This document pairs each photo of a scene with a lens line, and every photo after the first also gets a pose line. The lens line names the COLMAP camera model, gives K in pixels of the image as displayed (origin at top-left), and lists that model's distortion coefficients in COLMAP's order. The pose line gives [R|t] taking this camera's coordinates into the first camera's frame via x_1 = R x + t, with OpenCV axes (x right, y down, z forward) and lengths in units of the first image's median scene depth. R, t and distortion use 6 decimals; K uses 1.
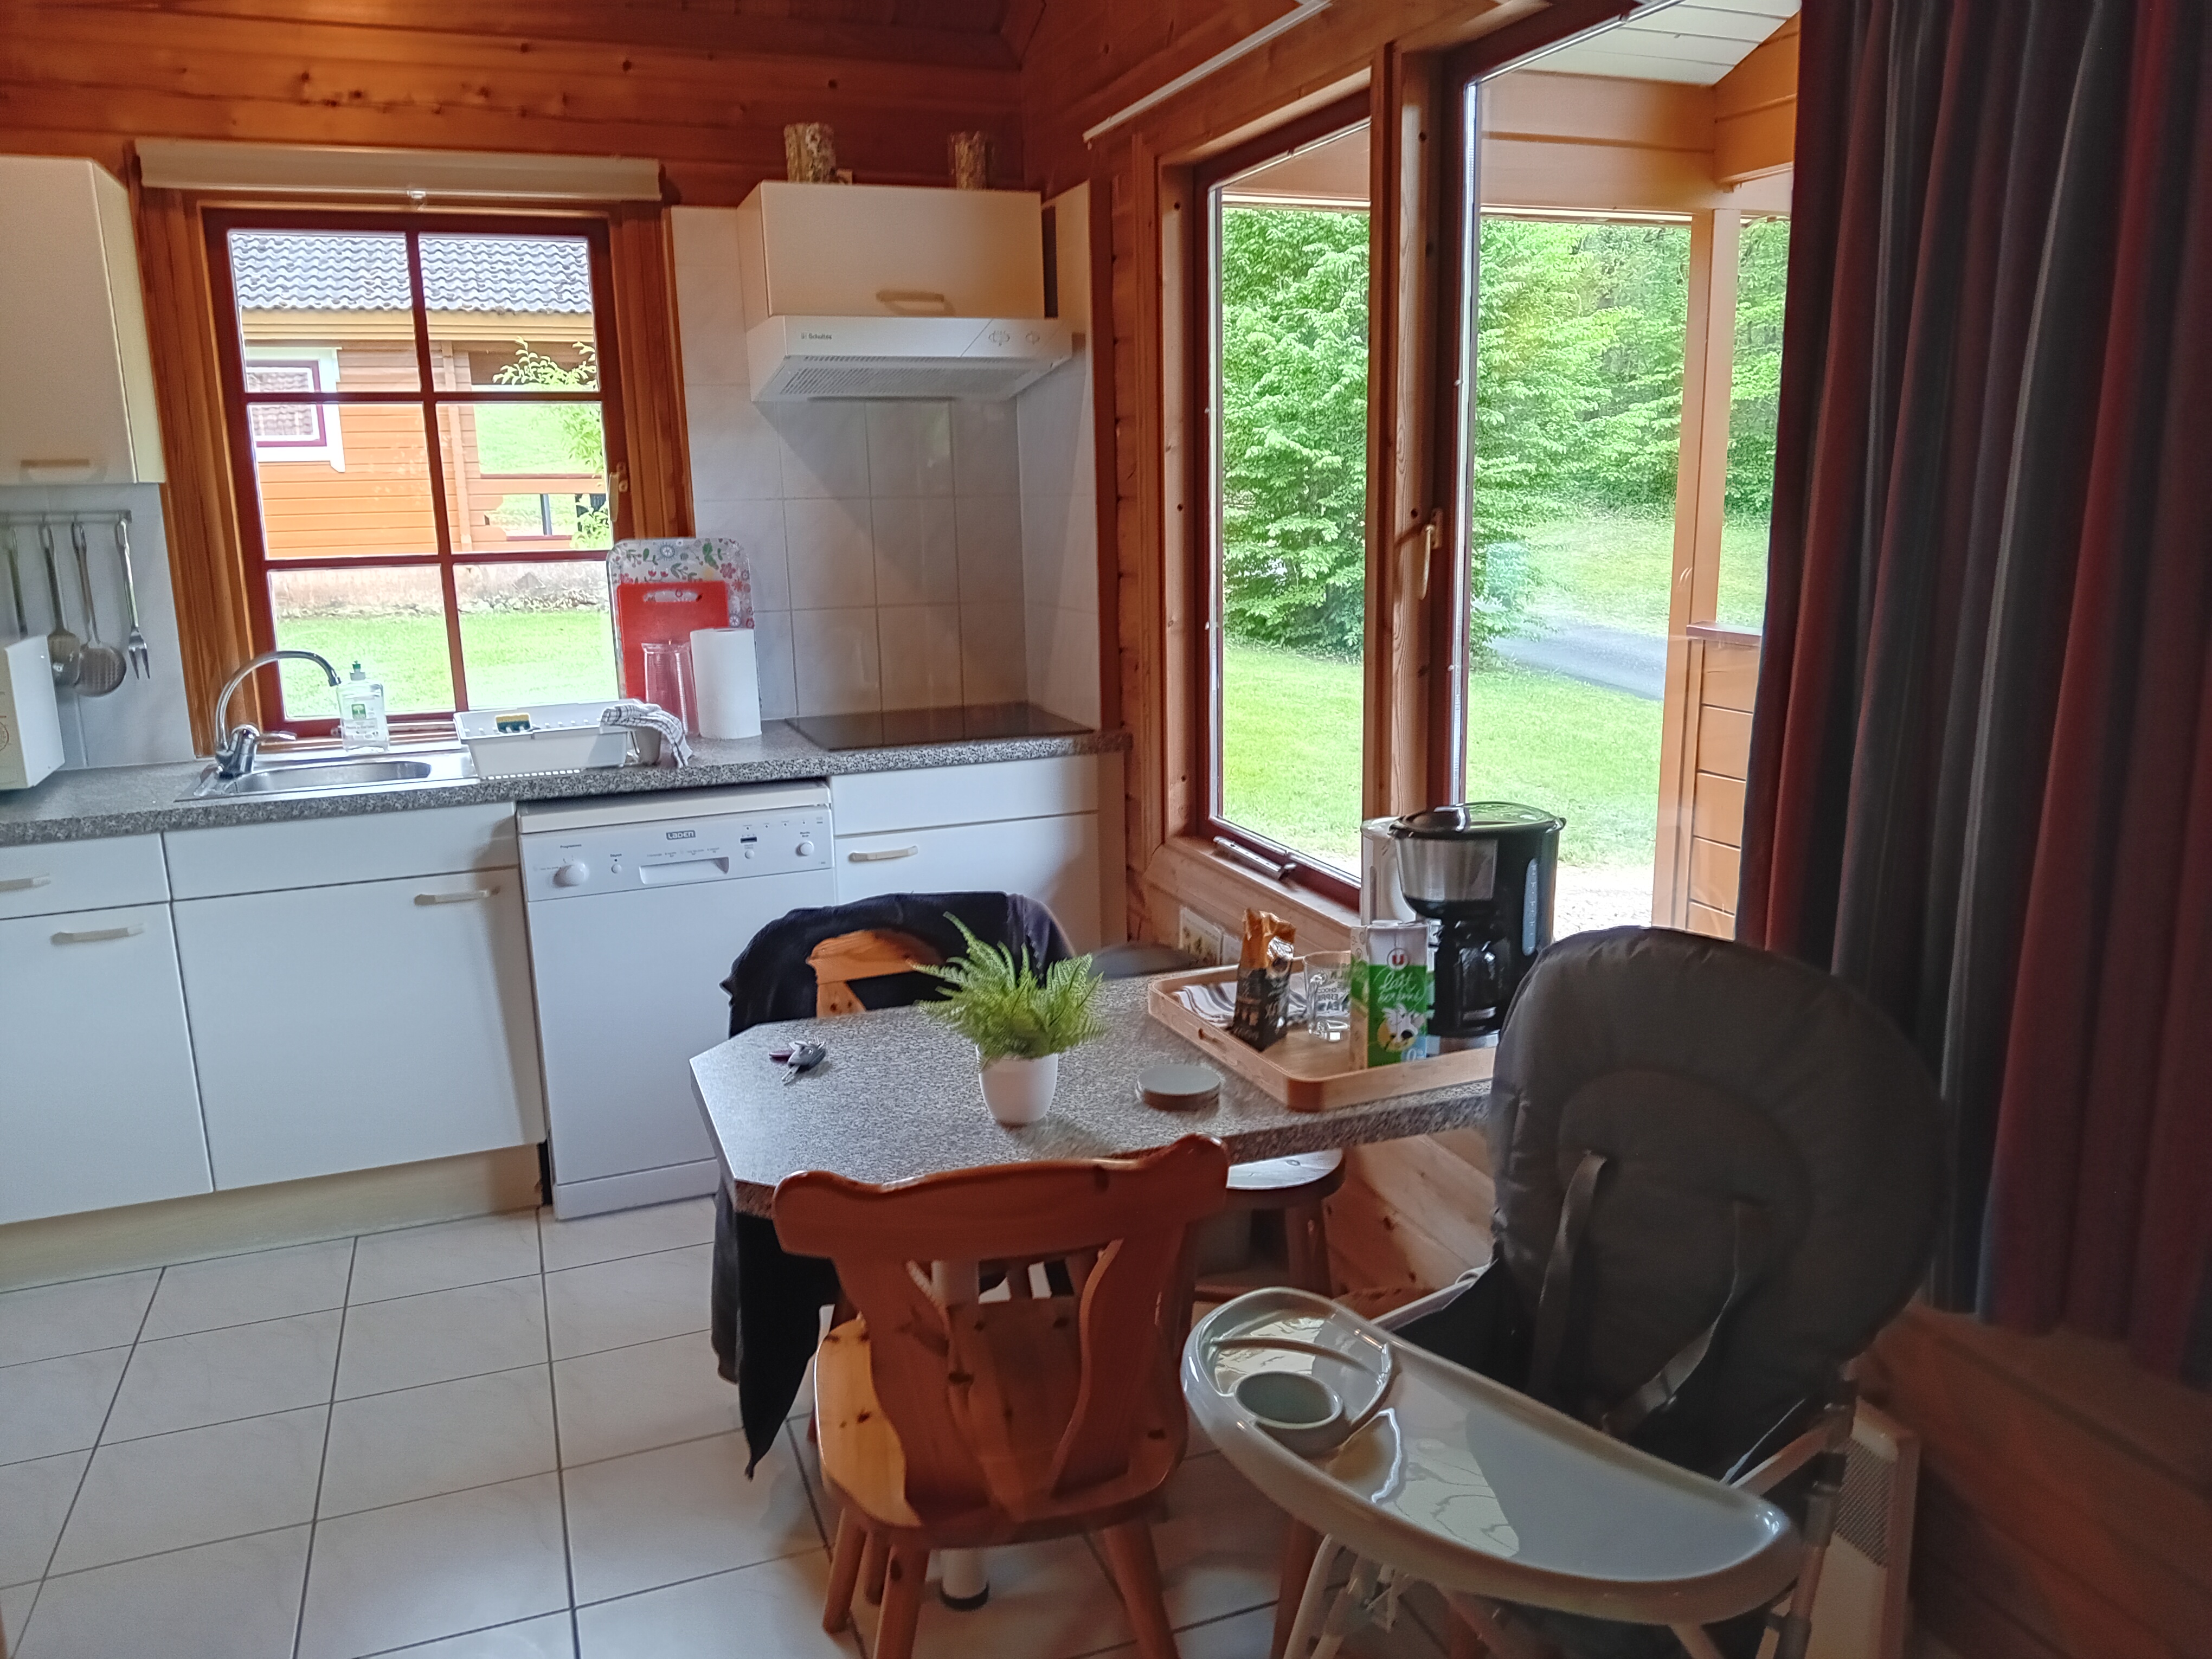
lens RADIAL K [[1662.3, 0, 1113.0], [0, 1662.3, 828.2], [0, 0, 1]] dist [0.031743, -0.056978]
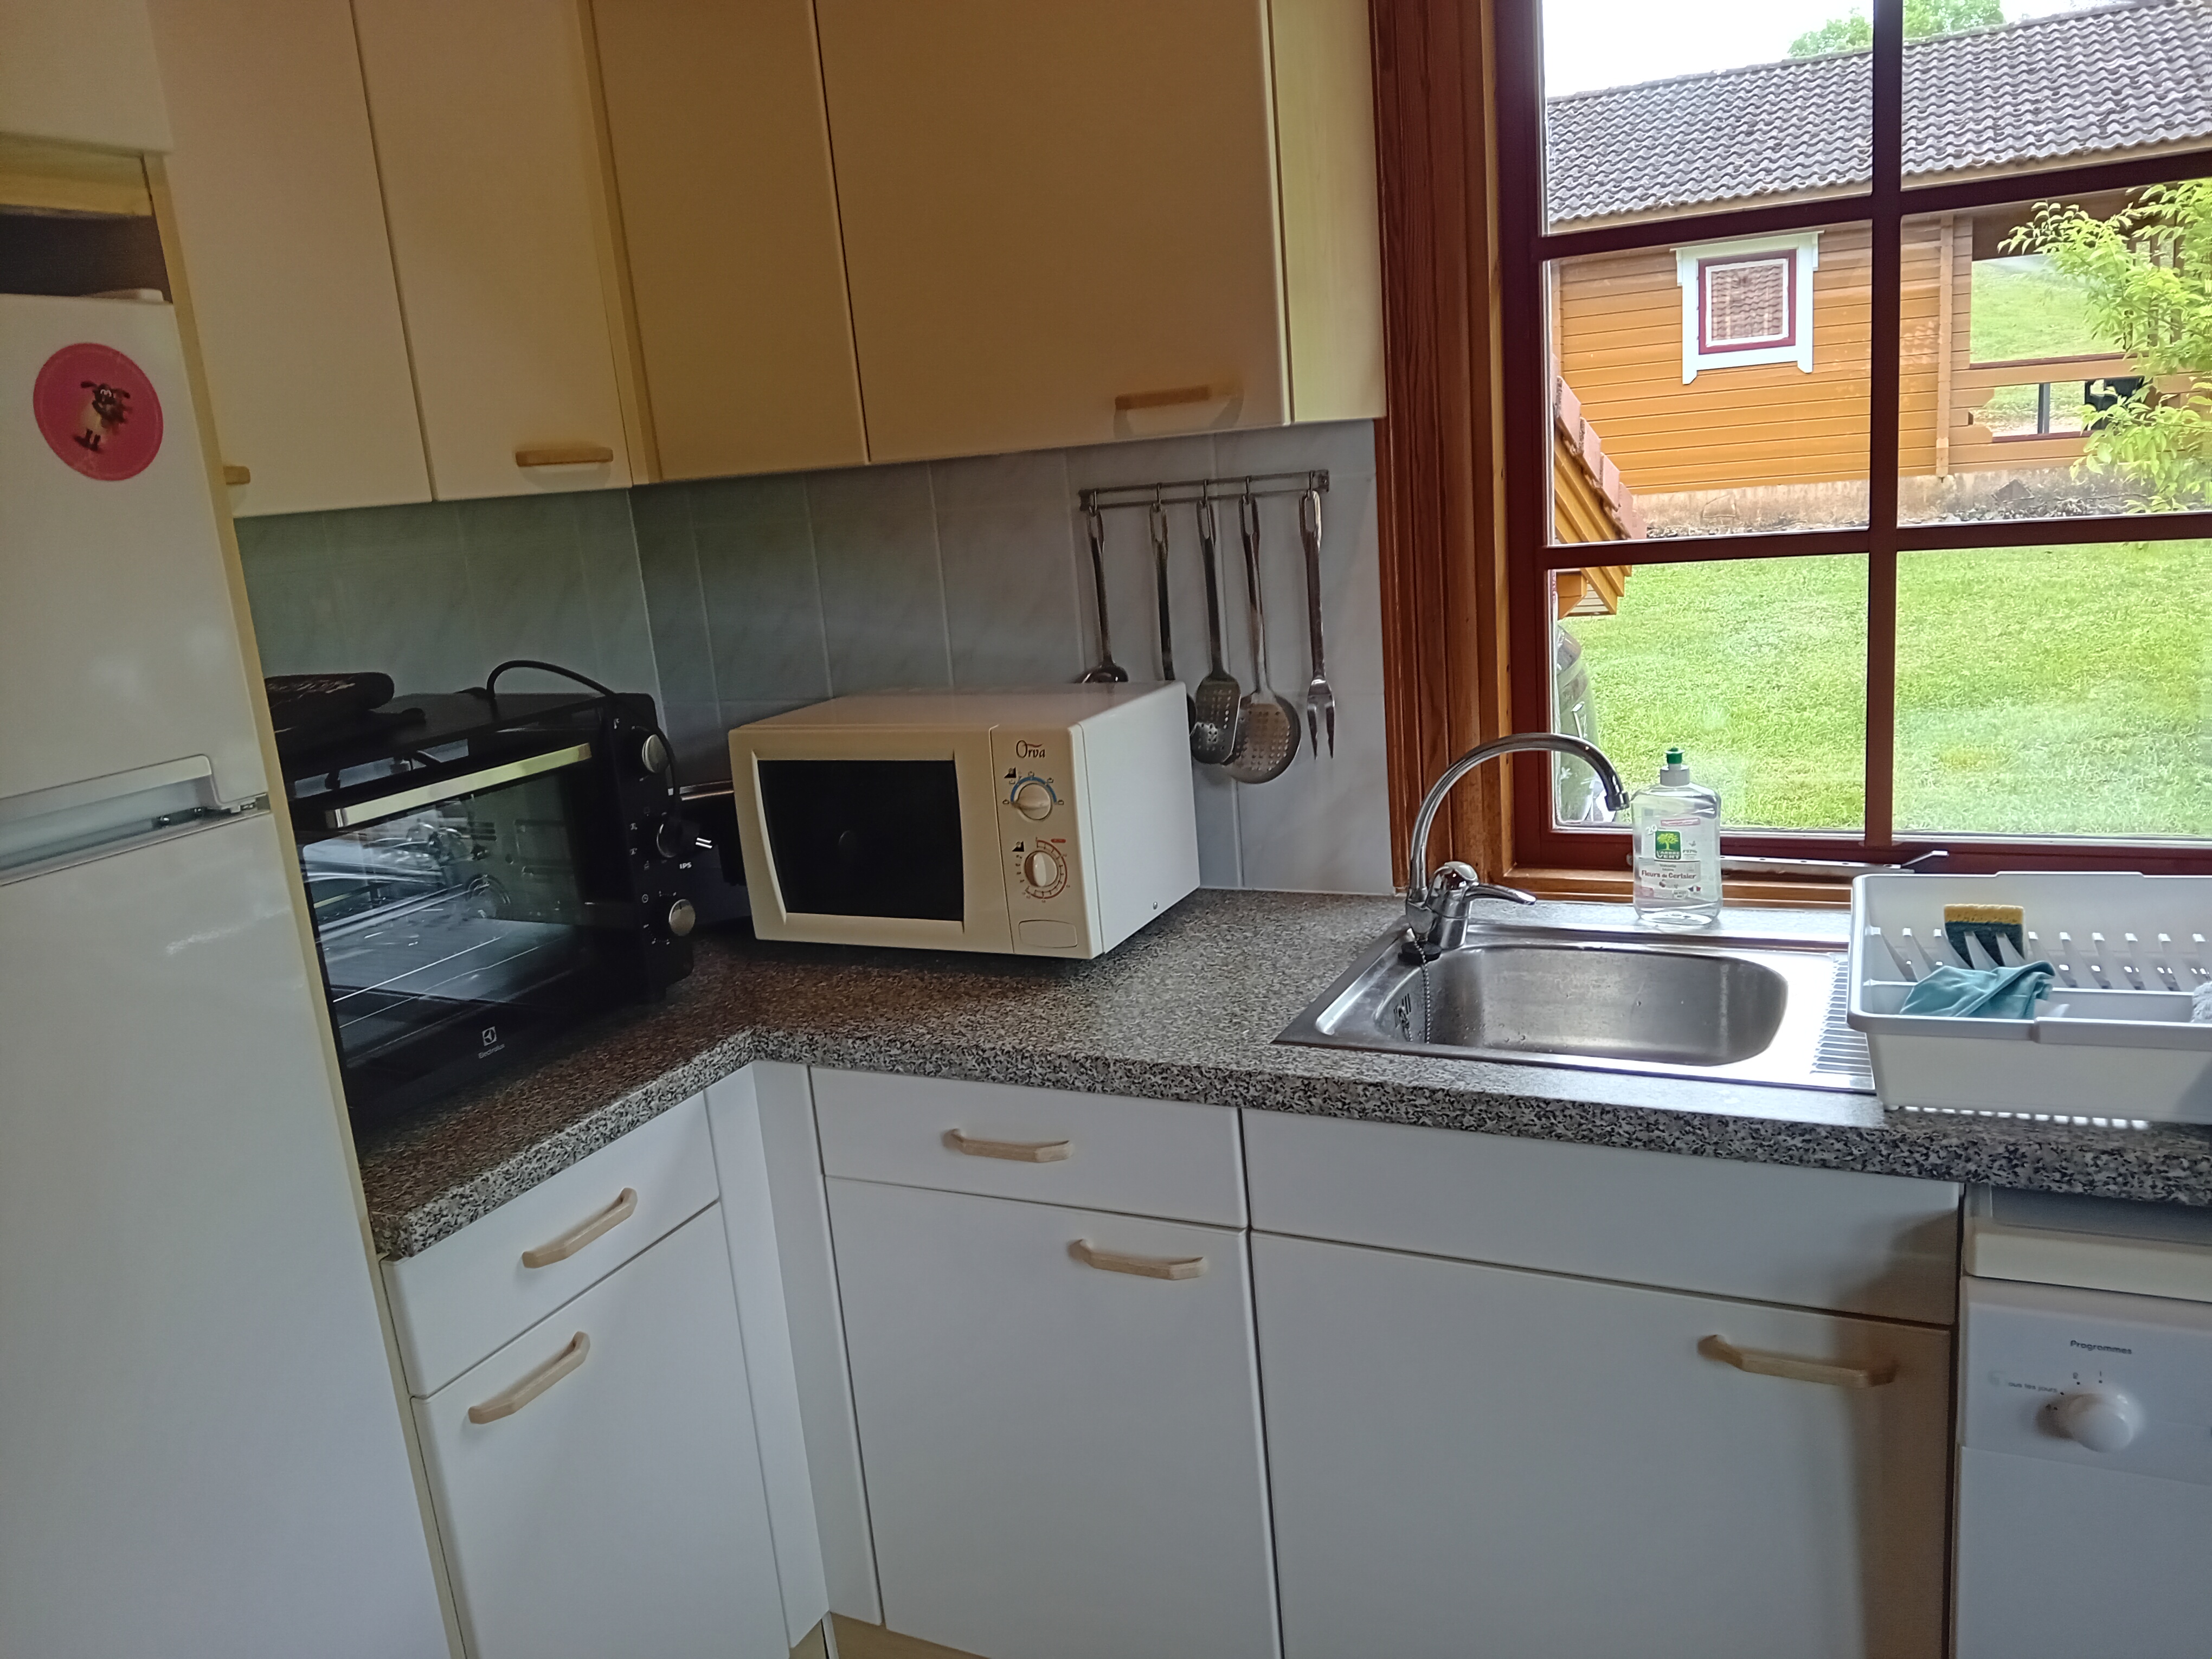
lens RADIAL K [[1662.3, 0, 1096.4], [0, 1662.3, 818.4], [0, 0, 1]] dist [0.031743, -0.056978]
pose [[0.678107, 0.122370, -0.724704, -0.186088], [-0.084876, 0.992483, 0.088167, -0.102572], [0.730046, 0.001724, 0.683396, 0.486390]]
